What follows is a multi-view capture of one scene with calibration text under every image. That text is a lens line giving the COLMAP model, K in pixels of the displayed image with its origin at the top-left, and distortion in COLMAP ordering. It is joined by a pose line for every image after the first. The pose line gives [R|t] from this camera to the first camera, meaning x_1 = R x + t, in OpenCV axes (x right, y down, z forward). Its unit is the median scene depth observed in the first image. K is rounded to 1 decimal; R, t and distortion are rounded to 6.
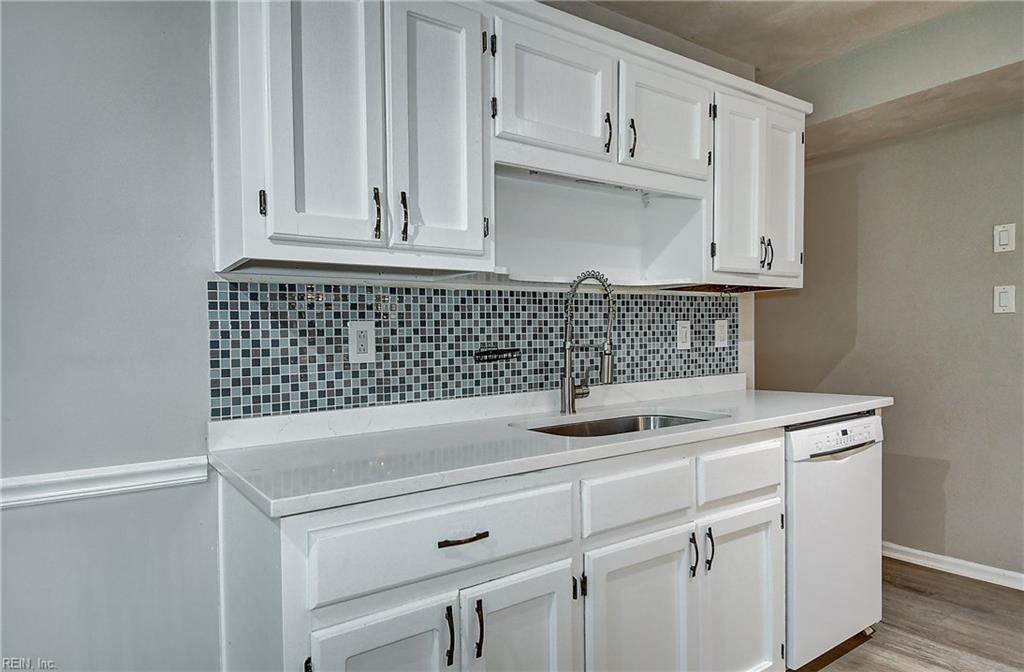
lens RADIAL K [[594.4, 0, 490.7], [0, 594.4, 365.3], [0, 0, 1]] dist [0.030555, -0.021975]
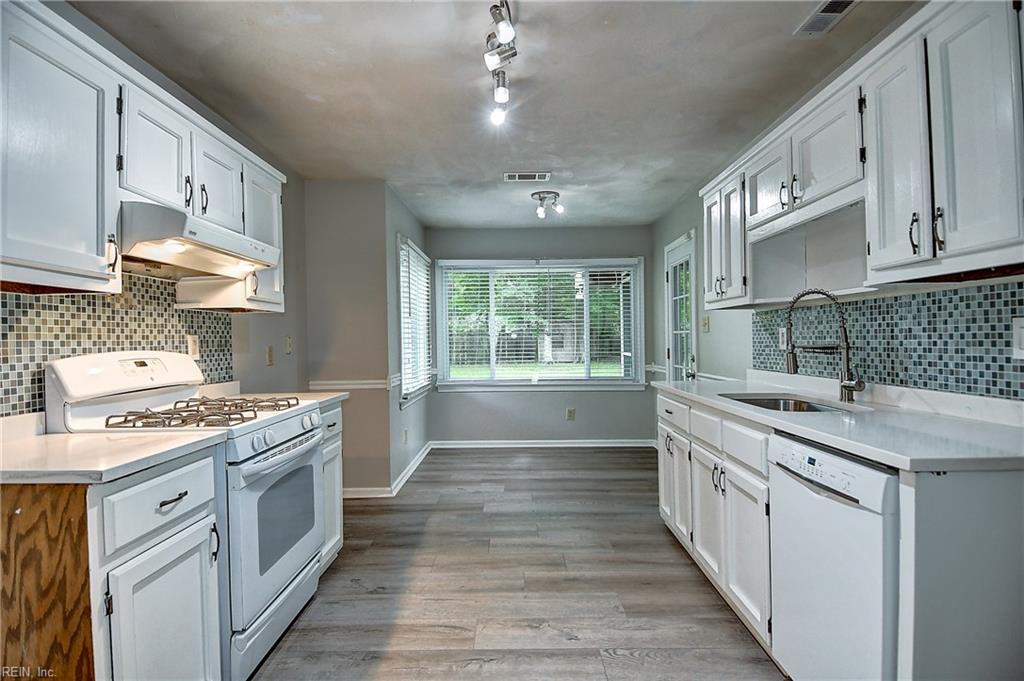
lens RADIAL K [[535.4, 0, 518.8], [0, 535.4, 341.0], [0, 0, 1]] dist [0.039085, -0.044997]
pose [[-0.557026, 0.036042, -0.829712, 1.504214], [-0.004807, 0.998901, 0.046618, -0.095762], [0.830481, 0.029956, -0.556241, 1.111851]]
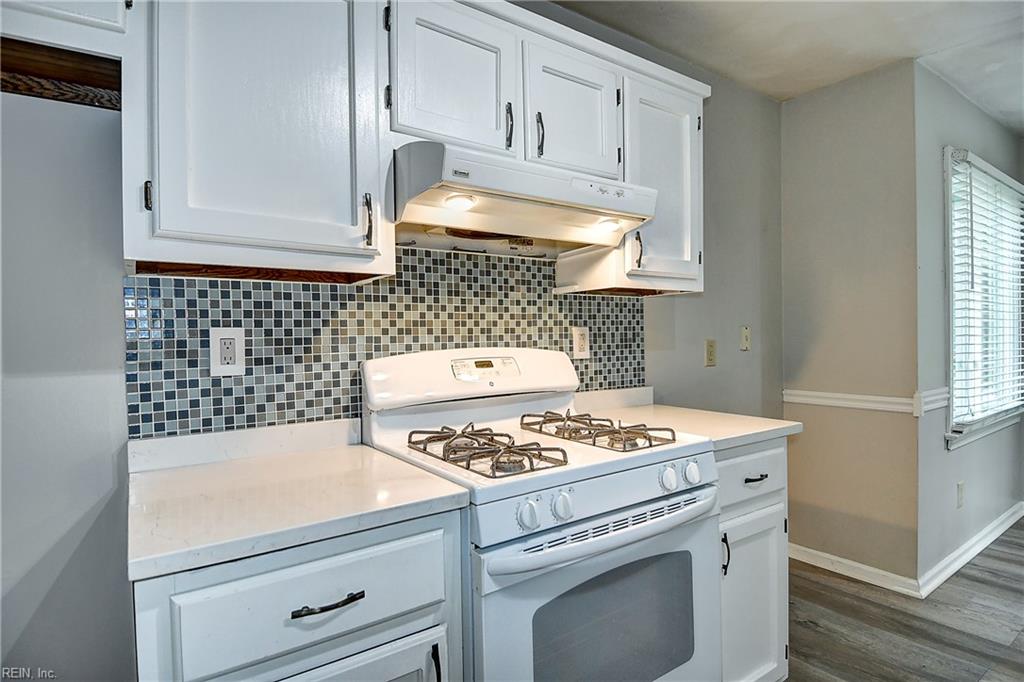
lens RADIAL K [[535.4, 0, 508.8], [0, 535.4, 344.1], [0, 0, 1]] dist [0.039085, -0.044997]
pose [[-0.999116, 0.039876, -0.013280, 1.001122], [0.039060, 0.997615, 0.056910, -0.075828], [0.015517, 0.056341, -0.998291, 0.740463]]
